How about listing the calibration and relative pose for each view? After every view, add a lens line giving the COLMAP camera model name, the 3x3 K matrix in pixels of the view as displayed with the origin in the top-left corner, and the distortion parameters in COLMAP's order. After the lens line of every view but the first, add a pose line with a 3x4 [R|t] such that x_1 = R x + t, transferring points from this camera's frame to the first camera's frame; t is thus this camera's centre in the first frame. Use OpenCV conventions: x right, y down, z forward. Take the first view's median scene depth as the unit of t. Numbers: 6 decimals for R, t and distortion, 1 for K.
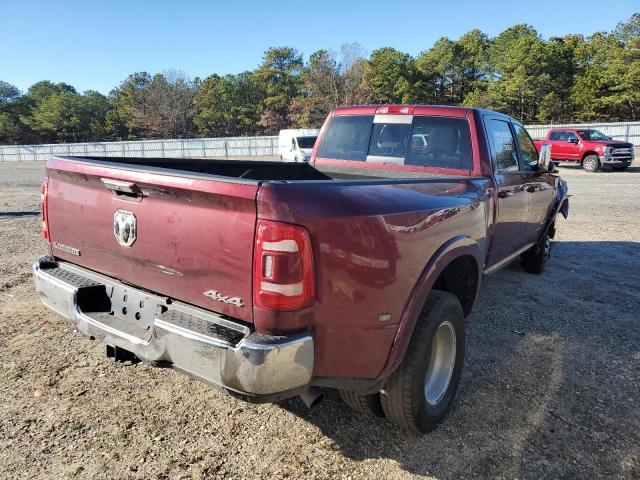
lens RADIAL K [[529.2, 0, 320.0], [0, 529.2, 240.0], [0, 0, 1]] dist [0.004293, 0.024203]
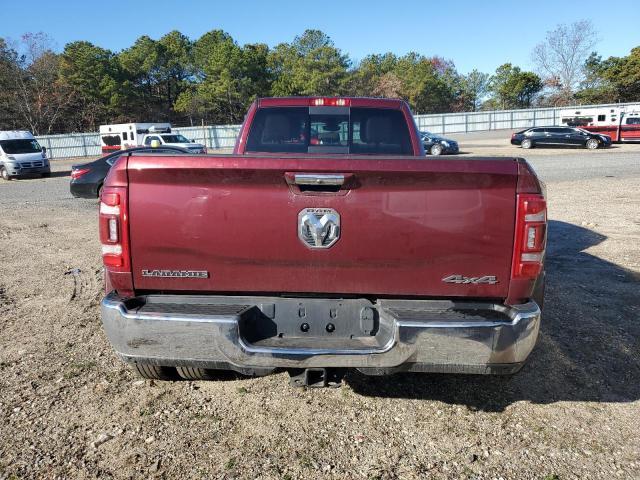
lens RADIAL K [[529.2, 0, 320.0], [0, 529.2, 240.0], [0, 0, 1]] dist [0.004293, 0.024203]
pose [[0.810280, -0.137485, 0.569687, -0.114382], [0.140769, 0.989292, 0.038531, -0.004892], [-0.568885, 0.048973, 0.820958, 0.040173]]
